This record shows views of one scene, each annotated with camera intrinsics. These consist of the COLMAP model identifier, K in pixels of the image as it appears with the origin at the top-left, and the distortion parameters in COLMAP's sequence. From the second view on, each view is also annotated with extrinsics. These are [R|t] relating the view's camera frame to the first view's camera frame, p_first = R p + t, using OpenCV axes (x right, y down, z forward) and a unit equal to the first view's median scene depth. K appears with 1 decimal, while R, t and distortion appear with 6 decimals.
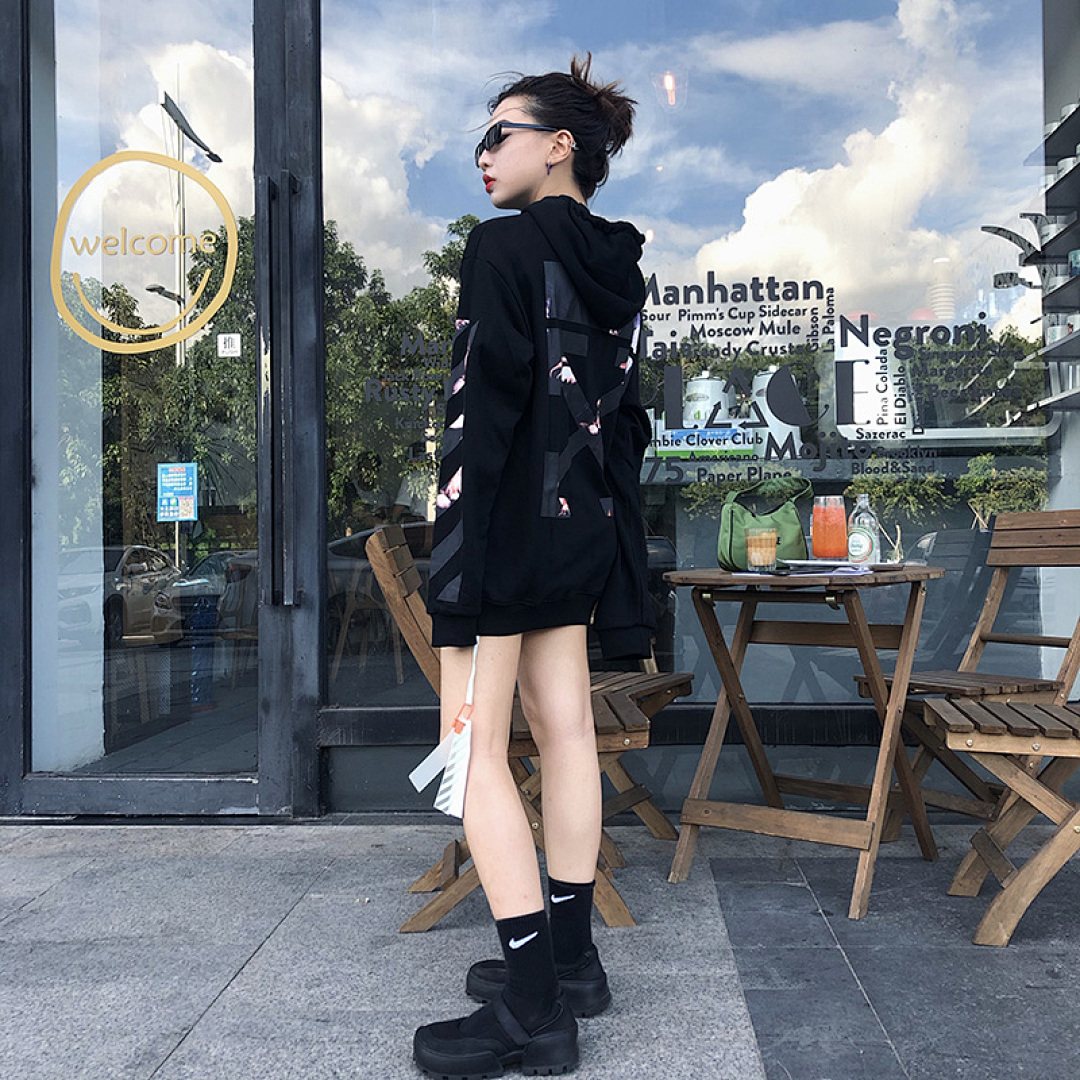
lens RADIAL K [[1159.7, 0, 530.1], [0, 1159.7, 554.1], [0, 0, 1]] dist [-0.007656, 0.000000]
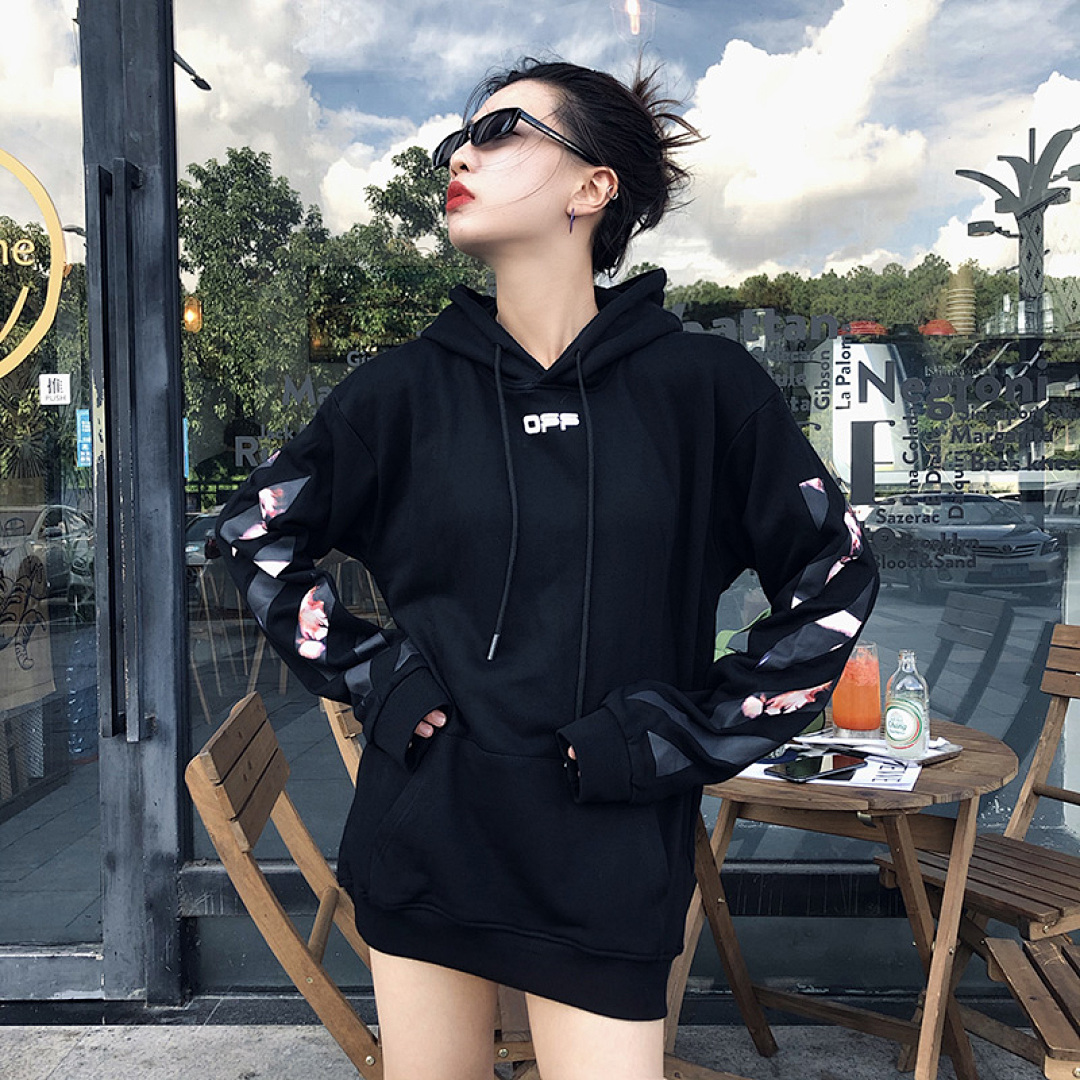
lens RADIAL K [[1159.7, 0, 537.7], [0, 1159.7, 542.2], [0, 0, 1]] dist [-0.007656, 0.000000]
pose [[0.998910, -0.000475, 0.046680, 0.019960], [-0.002101, 0.998478, 0.055117, -0.127422], [-0.046635, -0.055155, 0.997388, 0.237841]]
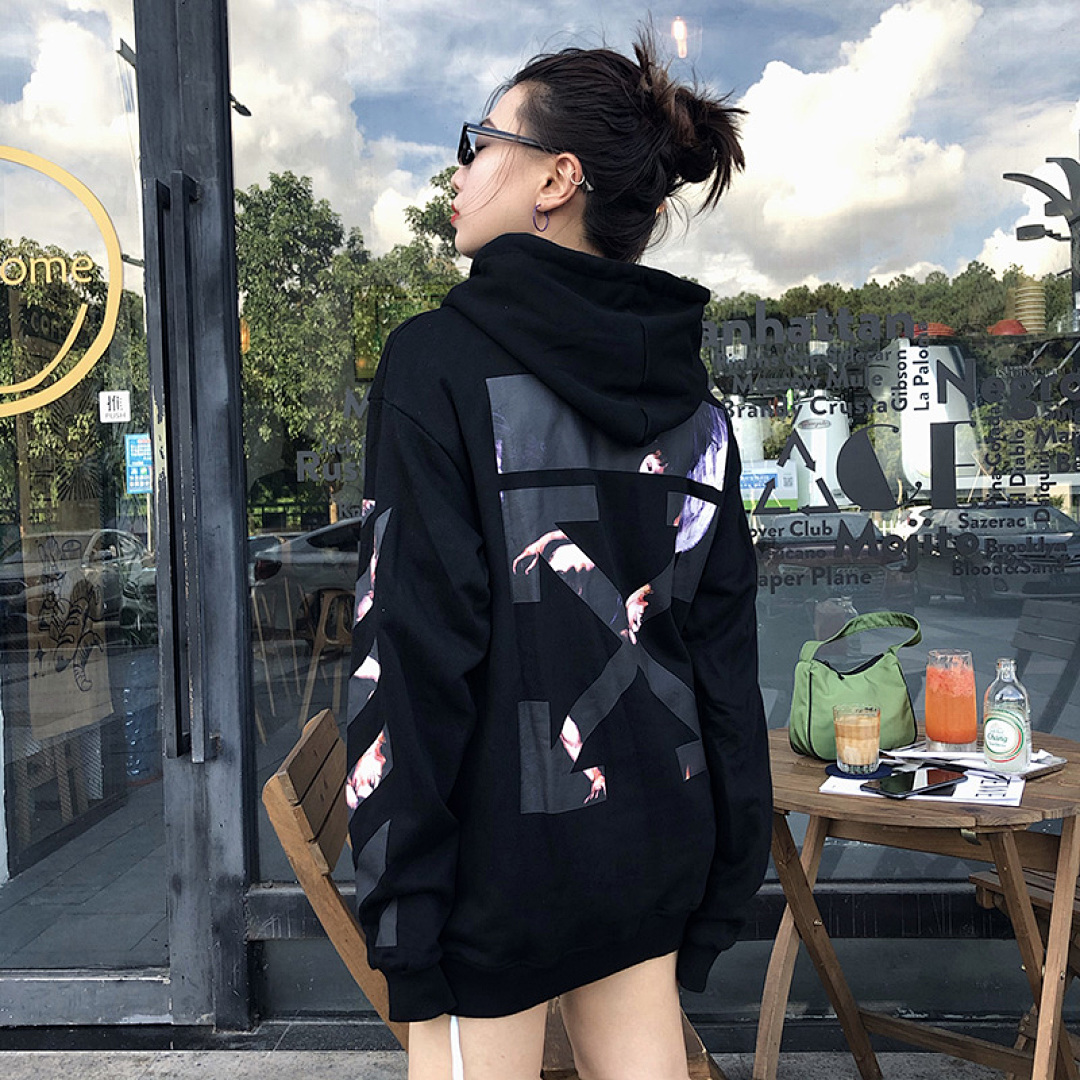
lens RADIAL K [[1159.7, 0, 531.7], [0, 1159.7, 552.5], [0, 0, 1]] dist [-0.007656, 0.000000]
pose [[0.999854, -0.015921, 0.006211, 0.003298], [0.015607, 0.998741, 0.047676, -0.122127], [-0.006962, -0.047572, 0.998844, 0.257502]]
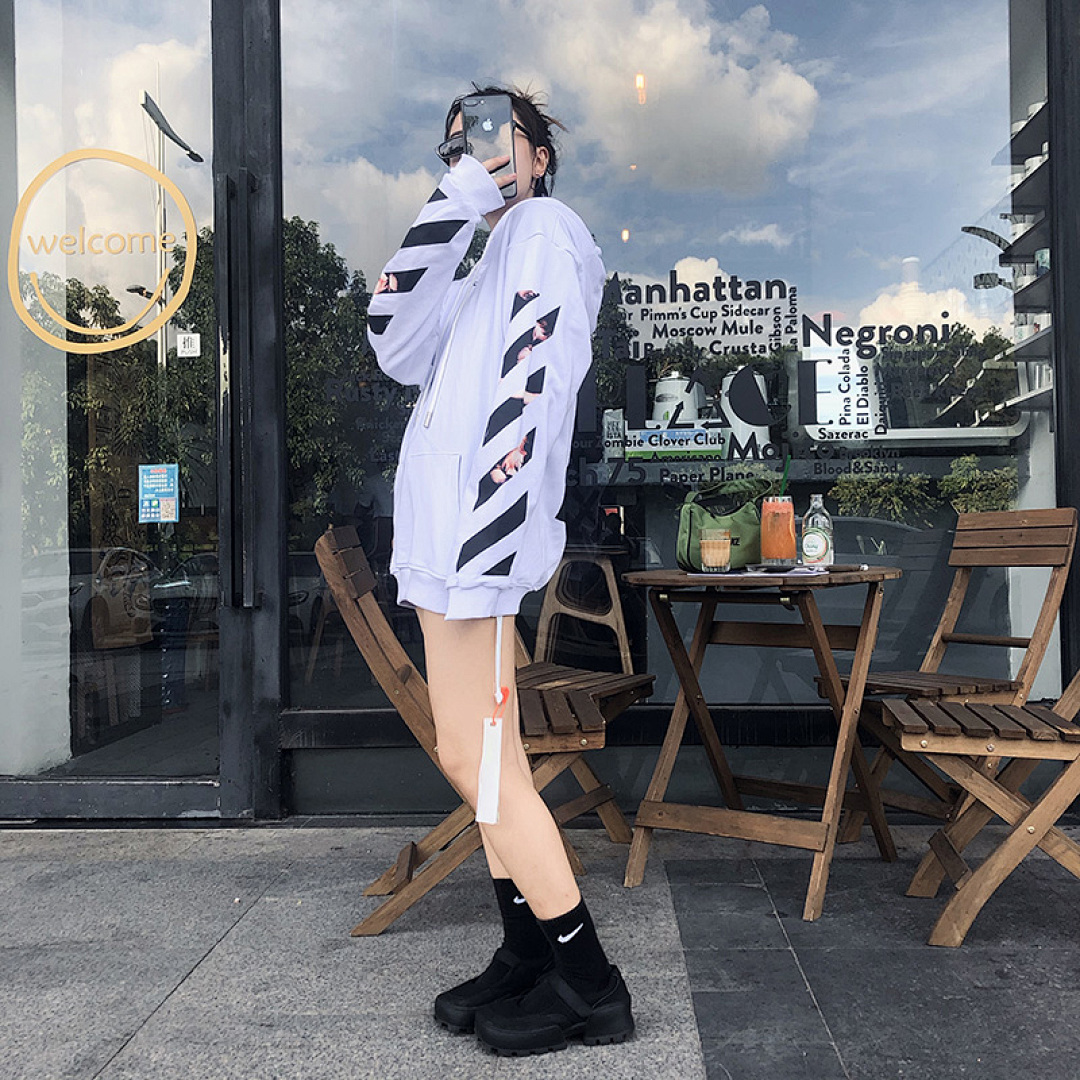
lens RADIAL K [[1159.7, 0, 528.4], [0, 1159.7, 566.7], [0, 0, 1]] dist [-0.007656, 0.000000]
pose [[0.999957, -0.001839, 0.009112, 0.022353], [0.001750, 0.999951, 0.009790, 0.000104], [-0.009130, -0.009773, 0.999911, 0.004973]]
